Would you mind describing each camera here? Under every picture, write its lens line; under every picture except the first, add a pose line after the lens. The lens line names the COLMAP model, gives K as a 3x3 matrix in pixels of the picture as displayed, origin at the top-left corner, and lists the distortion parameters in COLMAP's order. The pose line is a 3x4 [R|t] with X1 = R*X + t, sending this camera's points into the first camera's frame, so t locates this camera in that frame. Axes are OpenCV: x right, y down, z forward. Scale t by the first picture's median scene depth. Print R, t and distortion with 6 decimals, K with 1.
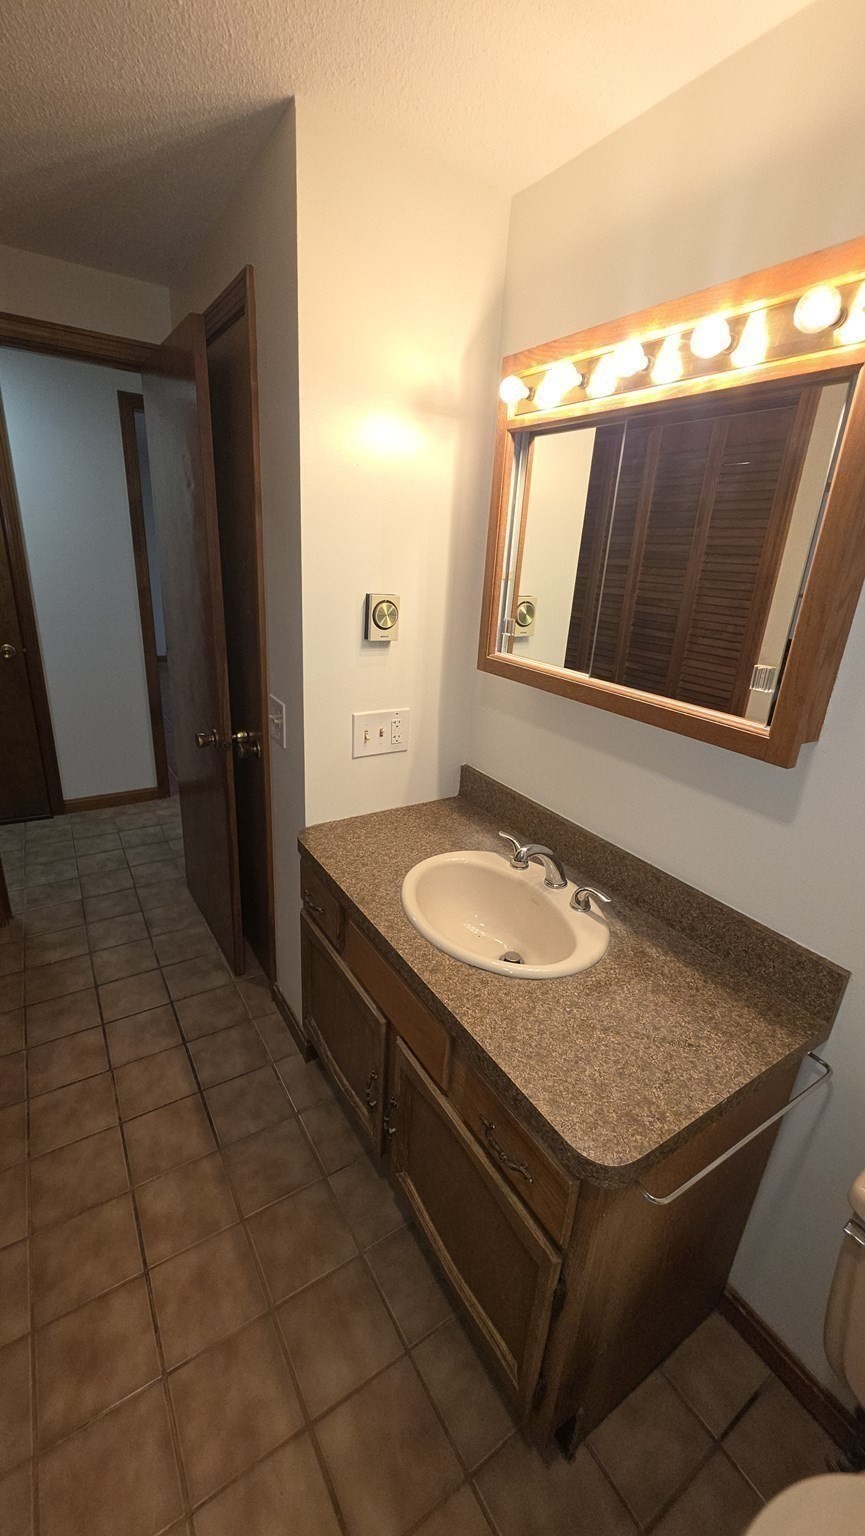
lens RADIAL K [[614.7, 0, 430.8], [0, 614.7, 769.8], [0, 0, 1]] dist [0.002708, -0.000637]
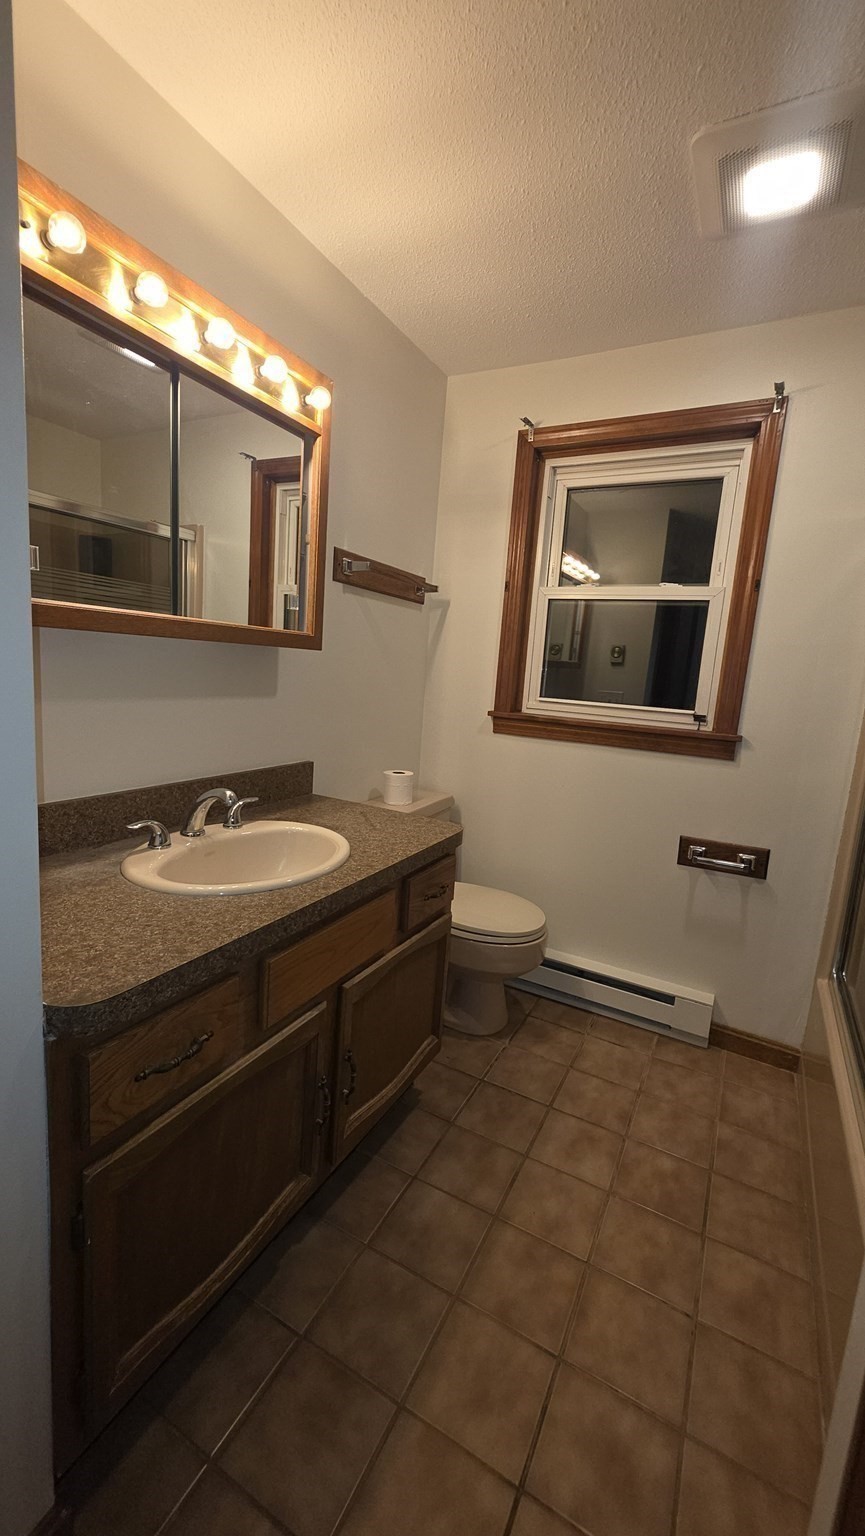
lens RADIAL K [[614.7, 0, 434.5], [0, 614.7, 762.0], [0, 0, 1]] dist [0.002708, -0.000637]
pose [[-0.492222, -0.224511, 0.841019, -0.858921], [0.206131, 0.908623, 0.363200, -0.213712], [-0.845711, 0.352135, -0.400965, 1.130089]]
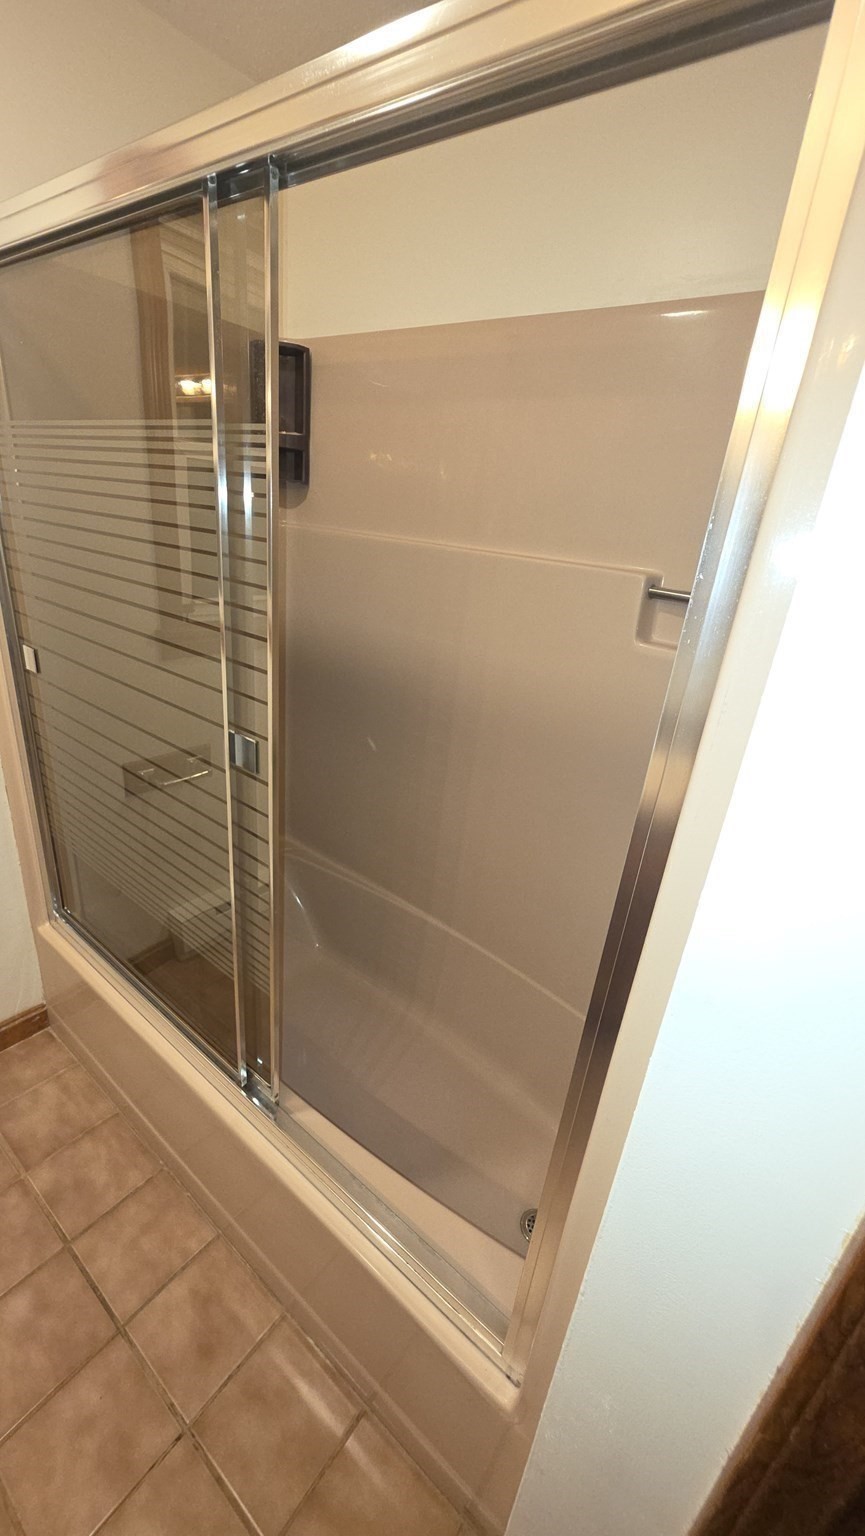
lens RADIAL K [[614.7, 0, 435.6], [0, 614.7, 764.1], [0, 0, 1]] dist [0.002708, -0.000637]
pose [[-0.927586, -0.001170, -0.373609, -0.456964], [-0.257695, 0.726056, 0.637523, -0.228924], [0.270515, 0.687634, -0.673781, 0.749983]]
